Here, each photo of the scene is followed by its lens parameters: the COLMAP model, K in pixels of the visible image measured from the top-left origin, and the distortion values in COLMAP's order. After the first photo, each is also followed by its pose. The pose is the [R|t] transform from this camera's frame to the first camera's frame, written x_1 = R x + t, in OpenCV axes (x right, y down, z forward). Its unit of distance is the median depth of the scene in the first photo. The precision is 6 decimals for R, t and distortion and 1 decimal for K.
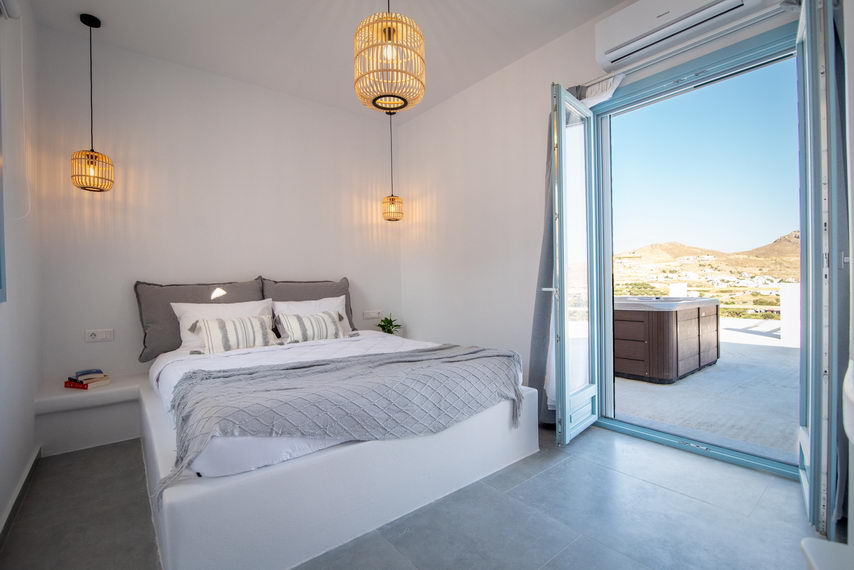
lens RADIAL K [[390.0, 0, 425.4], [0, 390.0, 288.0], [0, 0, 1]] dist [-0.019291, 0.000150]
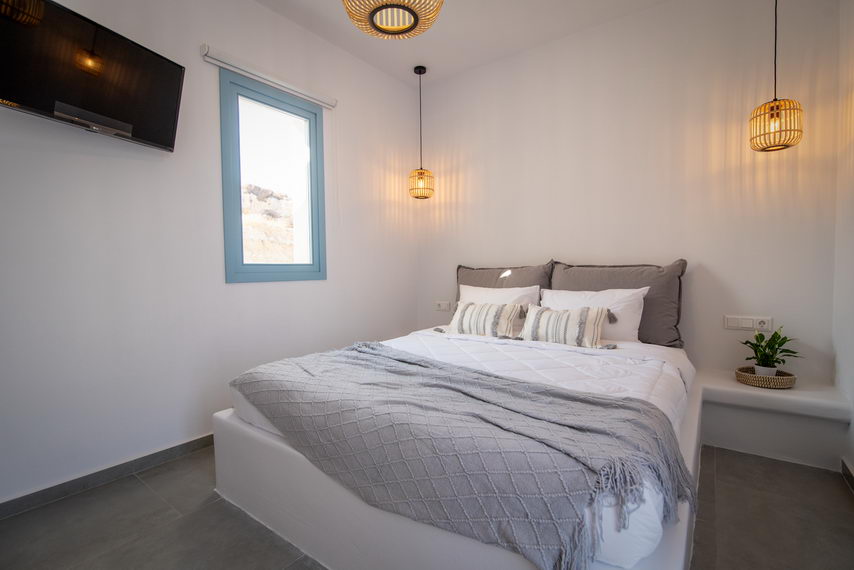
lens RADIAL K [[398.7, 0, 427.0], [0, 398.7, 285.0], [0, 0, 1]] dist [-0.001532, 0.000026]
pose [[0.261797, 0.055453, -0.963529, 0.426509], [-0.005553, 0.998418, 0.055952, -0.024343], [0.965107, -0.009297, 0.261691, 0.557367]]
